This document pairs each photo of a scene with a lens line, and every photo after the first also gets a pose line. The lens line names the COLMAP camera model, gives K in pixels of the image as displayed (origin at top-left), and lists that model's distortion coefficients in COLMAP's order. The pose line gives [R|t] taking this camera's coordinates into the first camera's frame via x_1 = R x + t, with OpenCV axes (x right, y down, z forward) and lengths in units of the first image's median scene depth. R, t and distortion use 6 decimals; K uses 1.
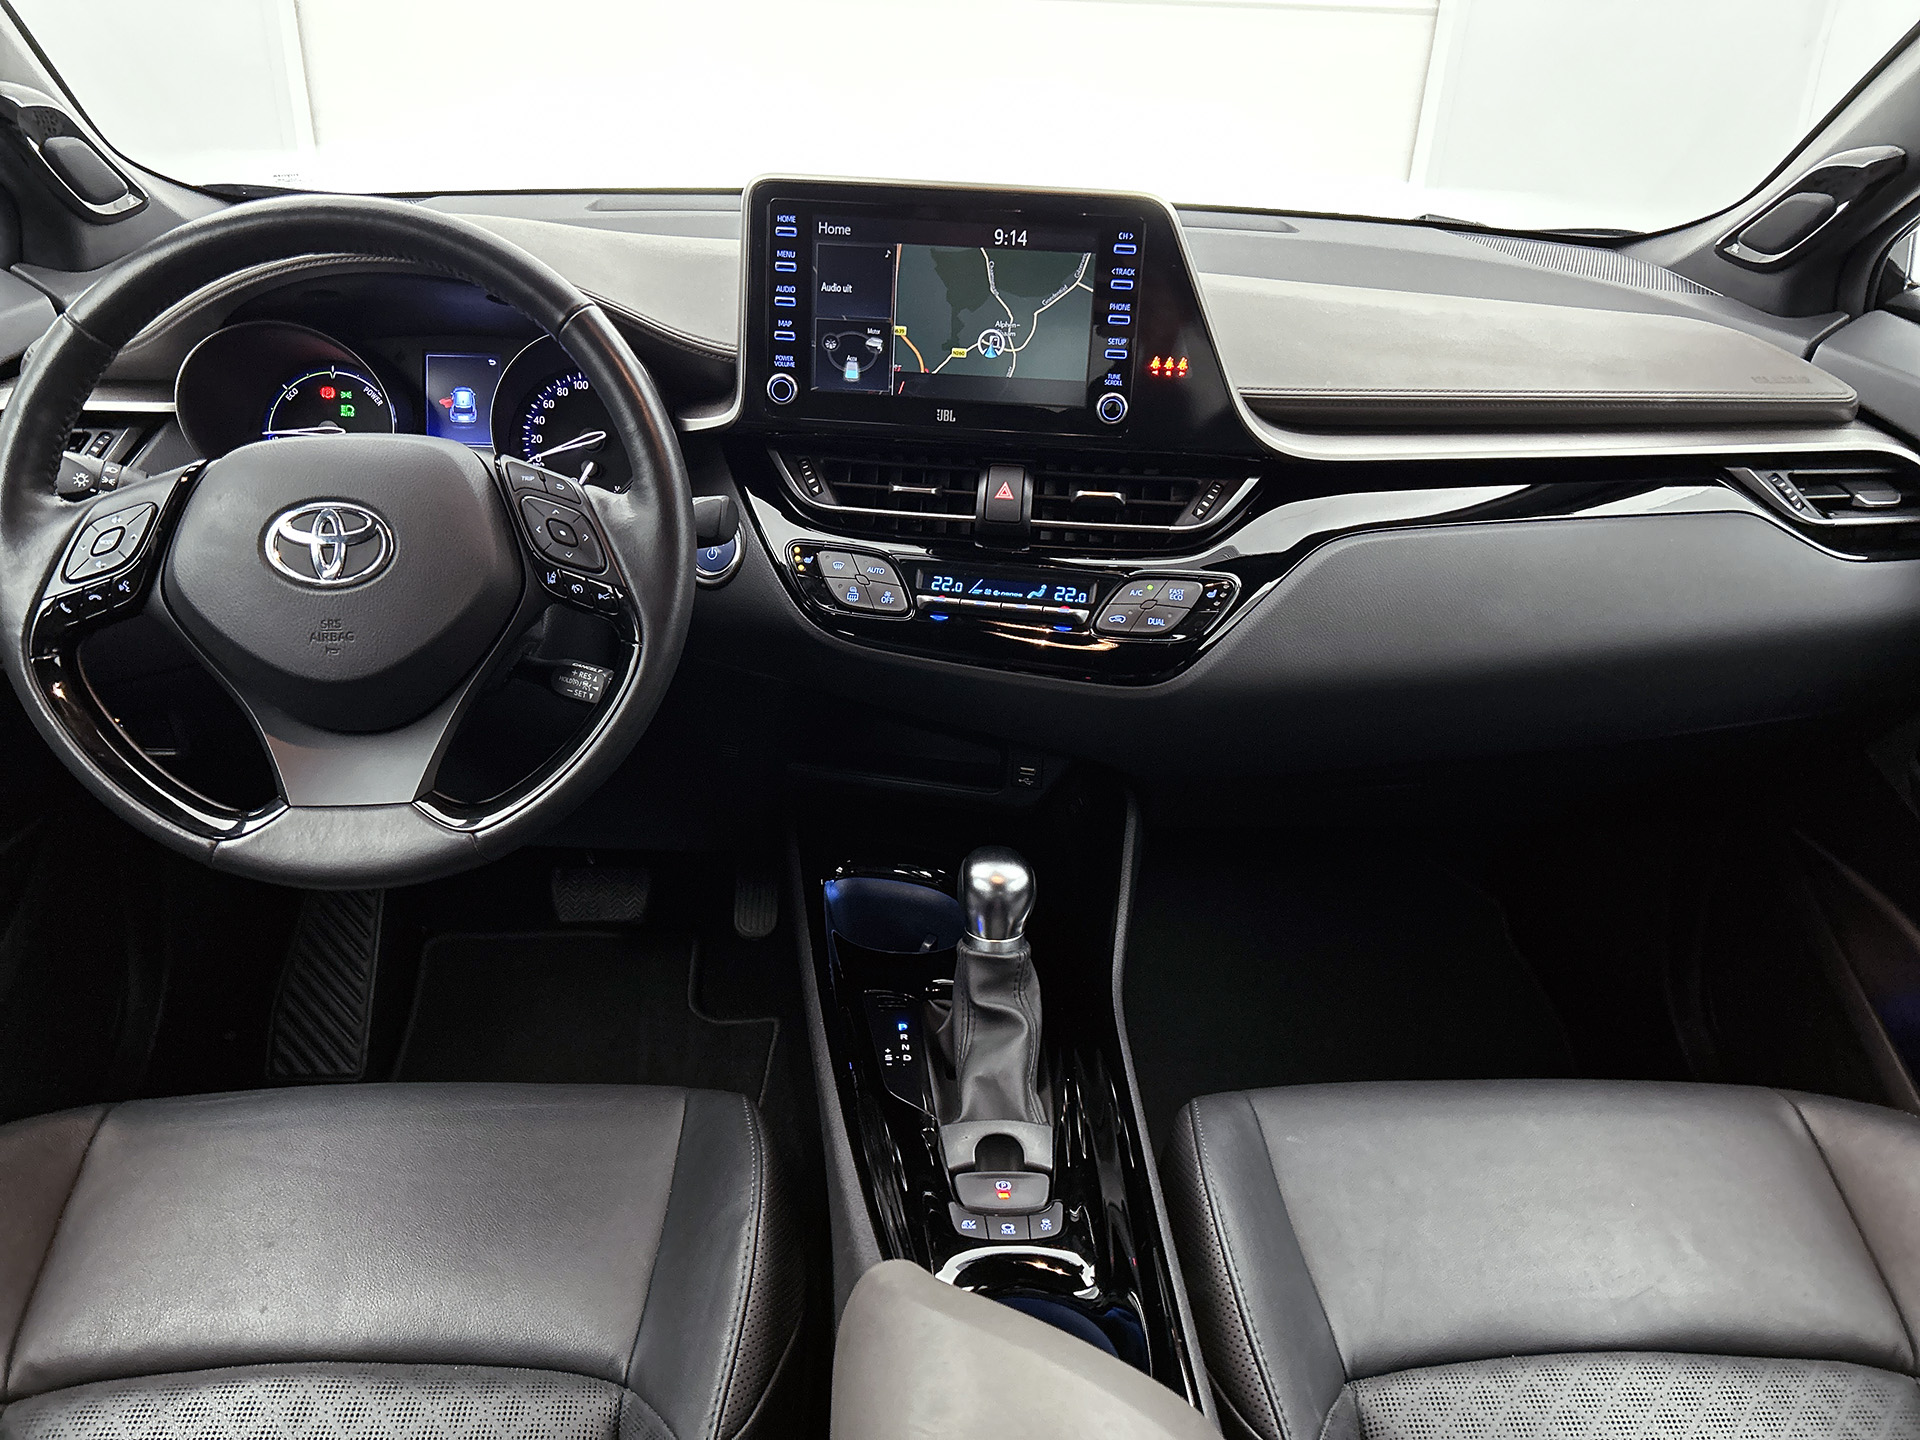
lens RADIAL K [[1429.1, 0, 967.1], [0, 1429.1, 742.2], [0, 0, 1]] dist [0.048057, -0.062899]
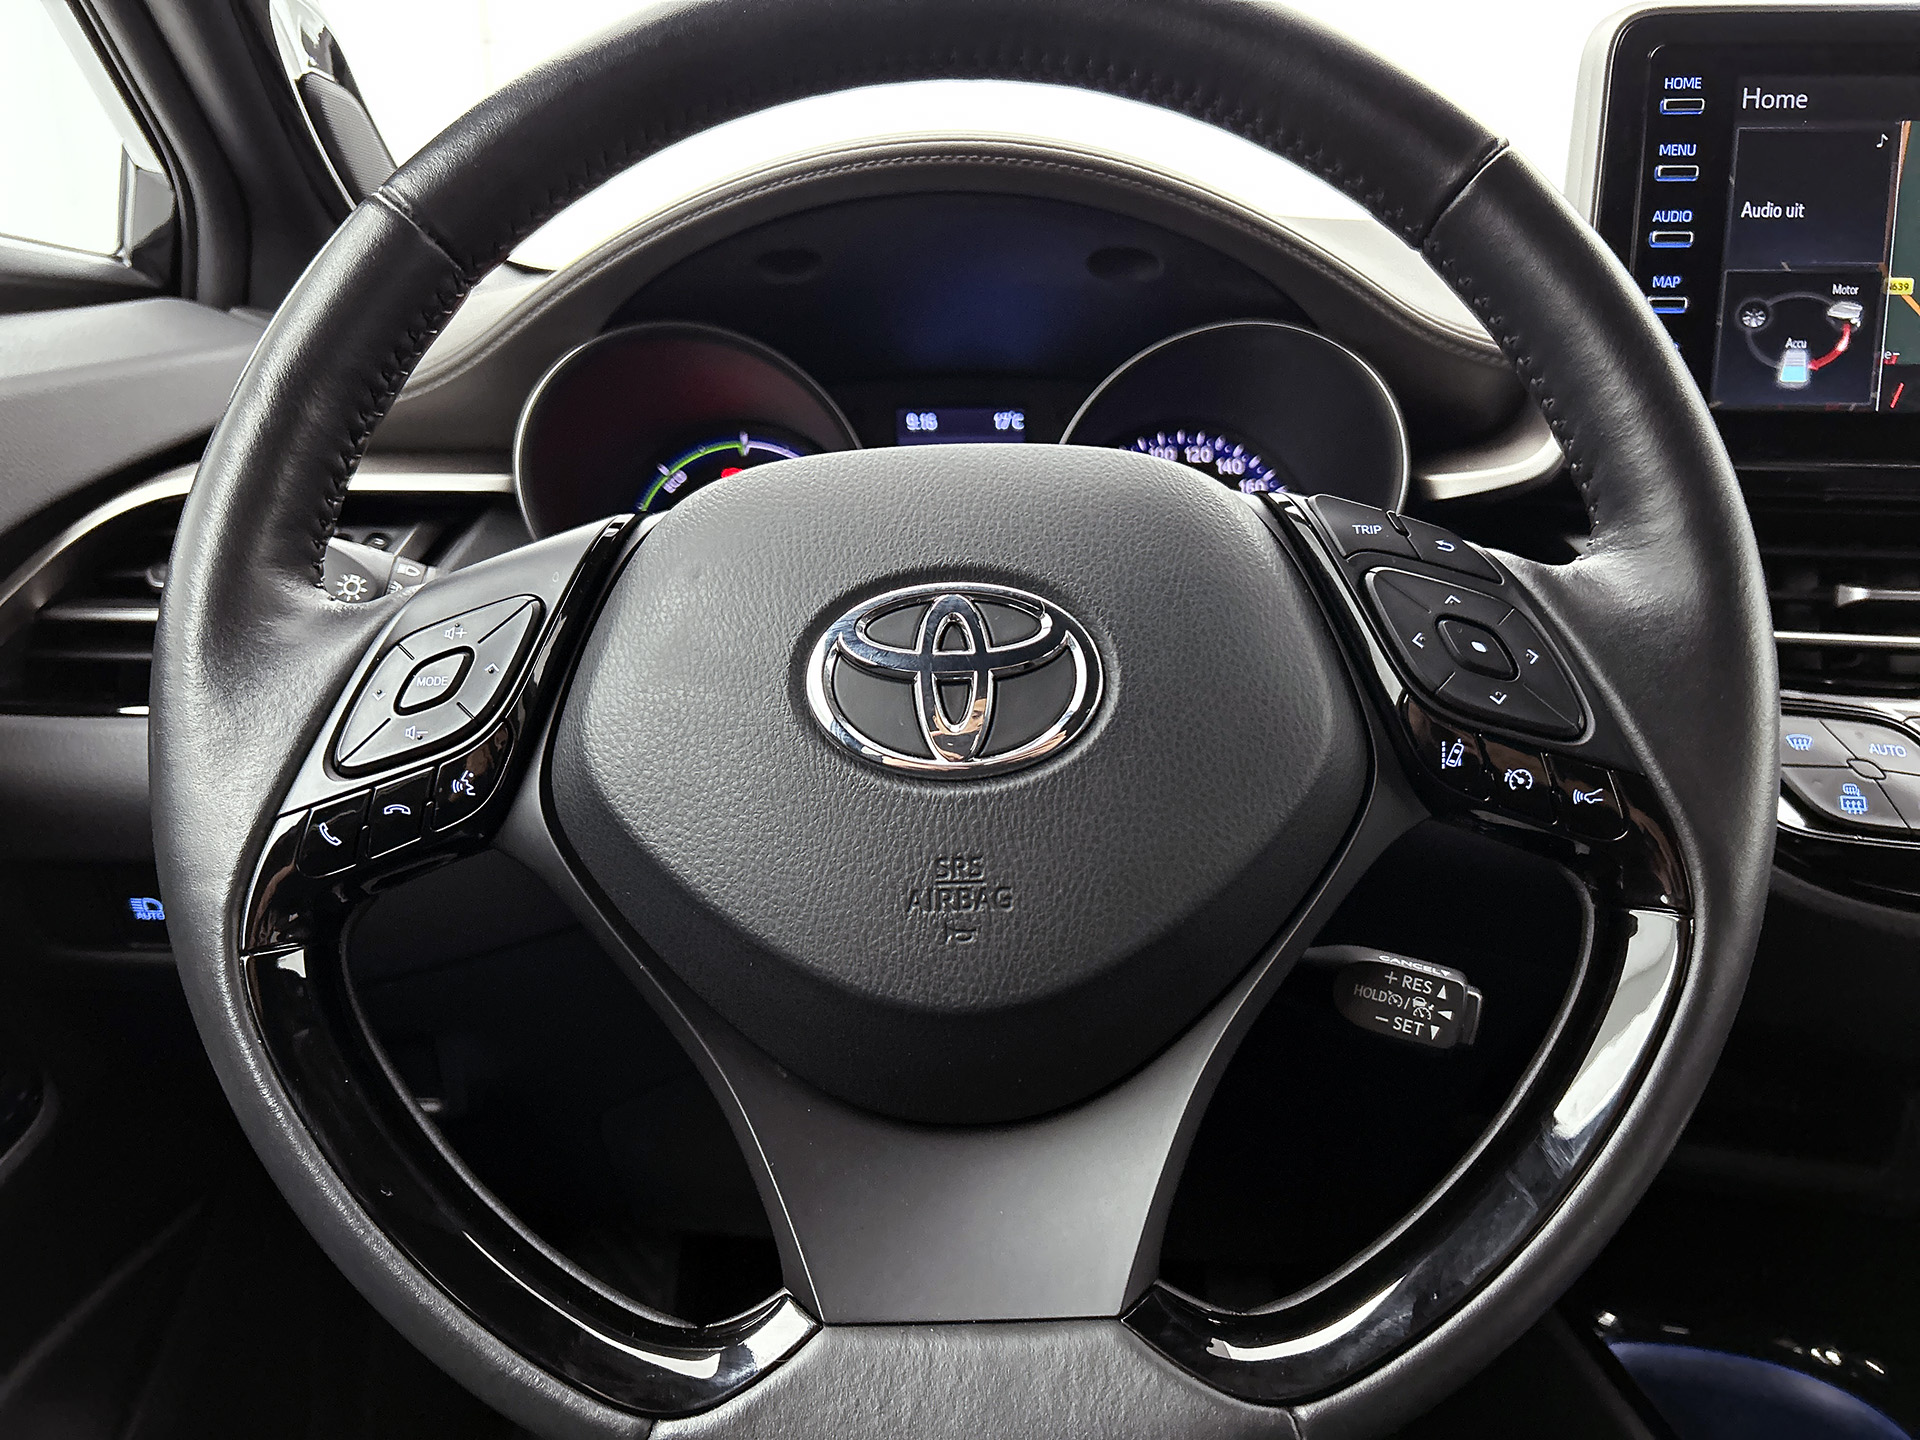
lens RADIAL K [[1439.4, 0, 949.8], [0, 1439.4, 714.3], [0, 0, 1]] dist [0.049425, -0.083466]
pose [[0.996055, -0.012961, -0.087784, -0.337898], [-0.003578, 0.982604, -0.185680, -0.041143], [0.088663, 0.185261, 0.978681, 0.494465]]
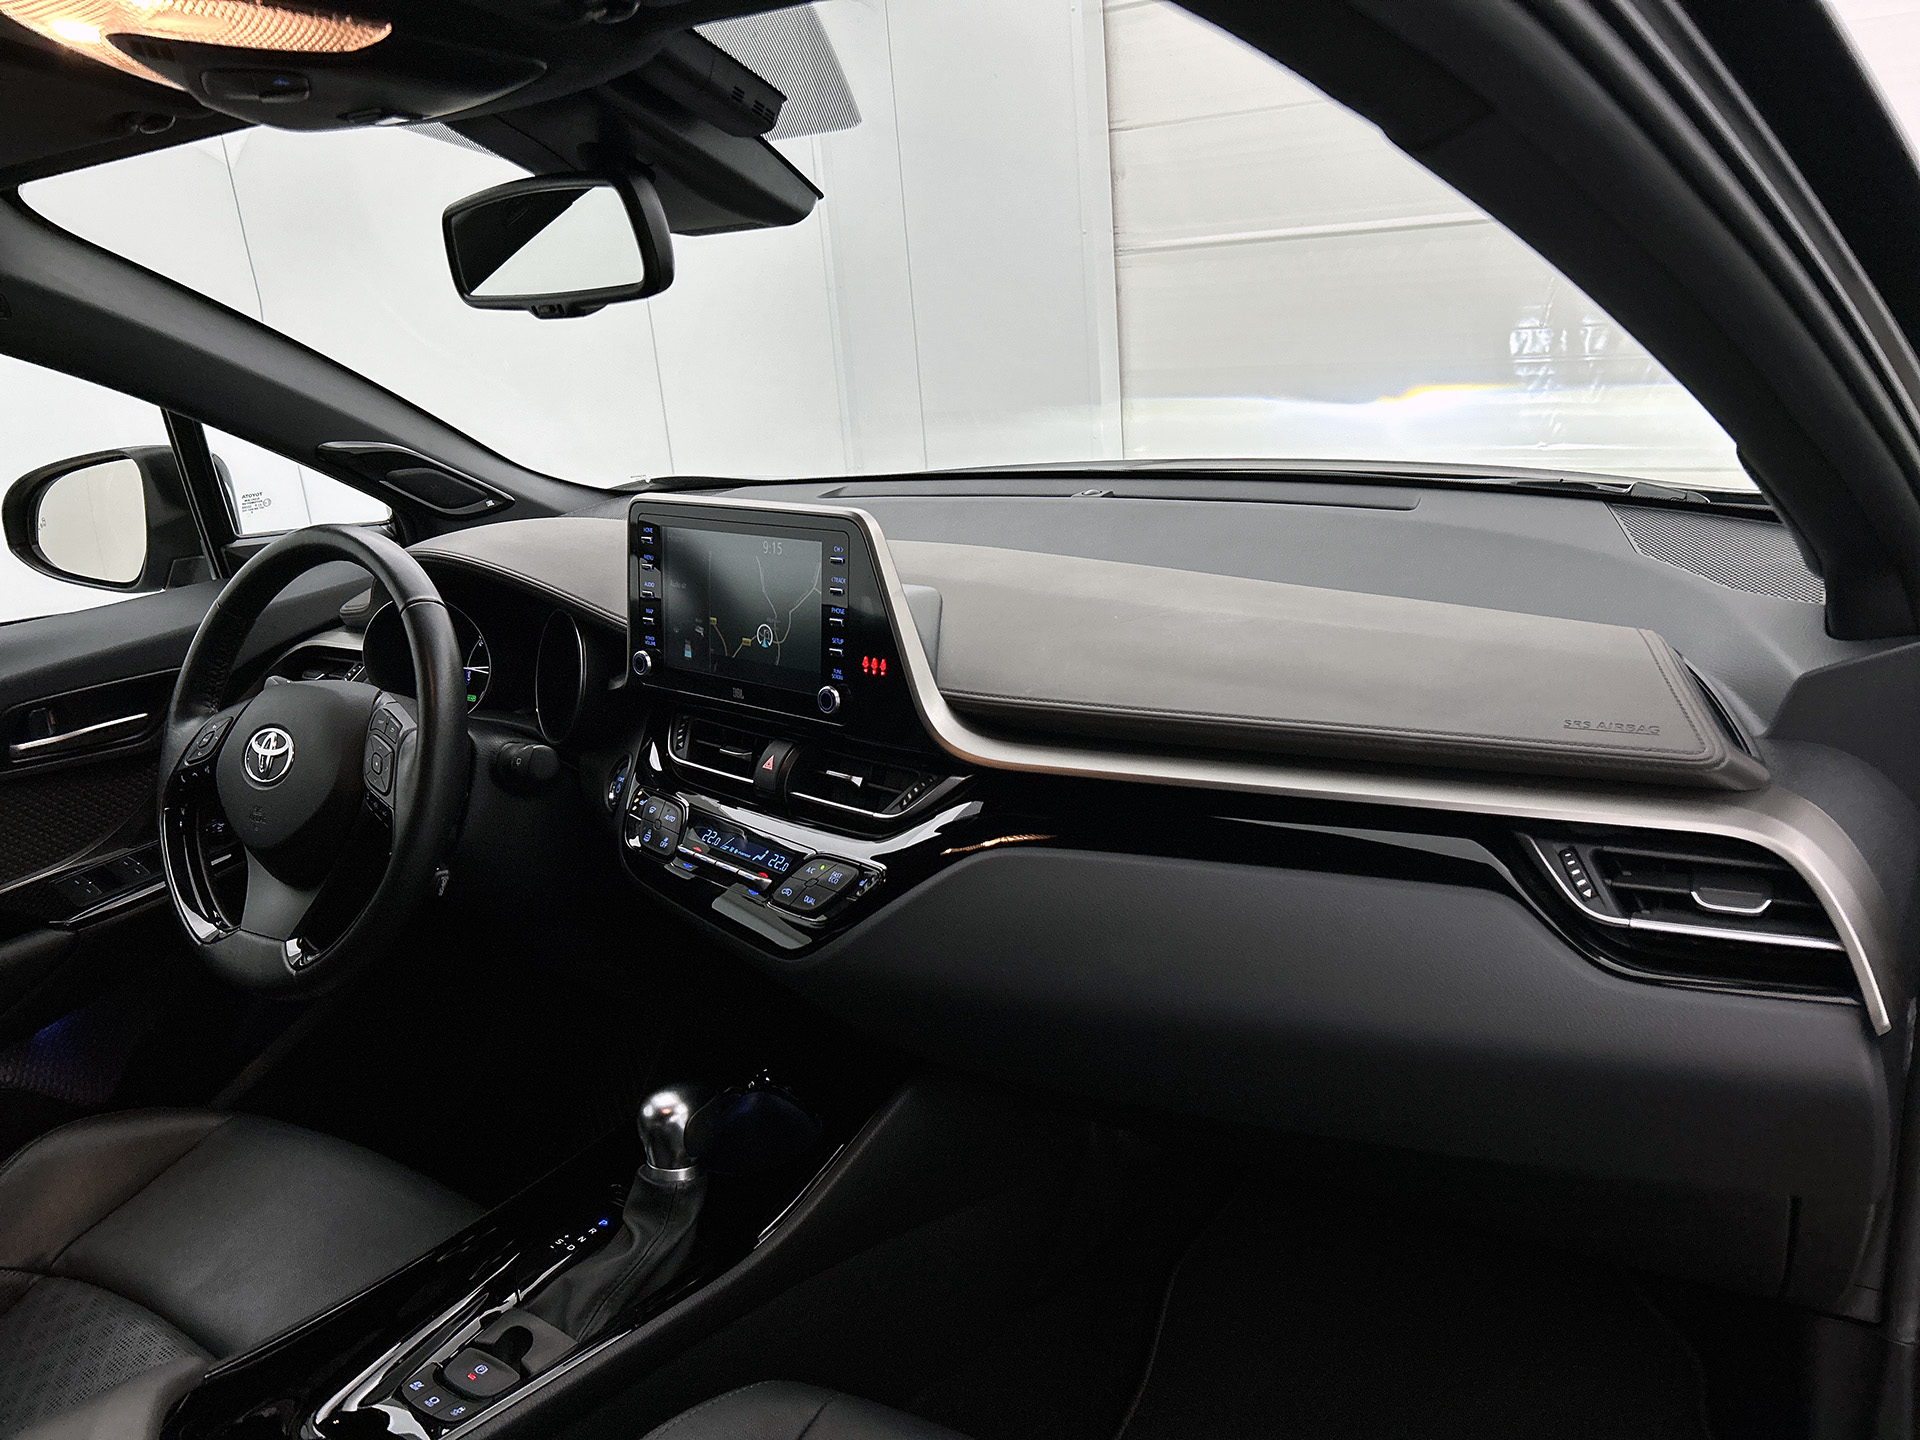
lens RADIAL K [[1439.4, 0, 949.8], [0, 1439.4, 714.3], [0, 0, 1]] dist [0.049425, -0.083466]
pose [[0.792090, 0.085882, -0.604332, 0.827043], [-0.179459, 0.979063, -0.096079, -0.132086], [0.583427, 0.184556, 0.790918, 0.188581]]
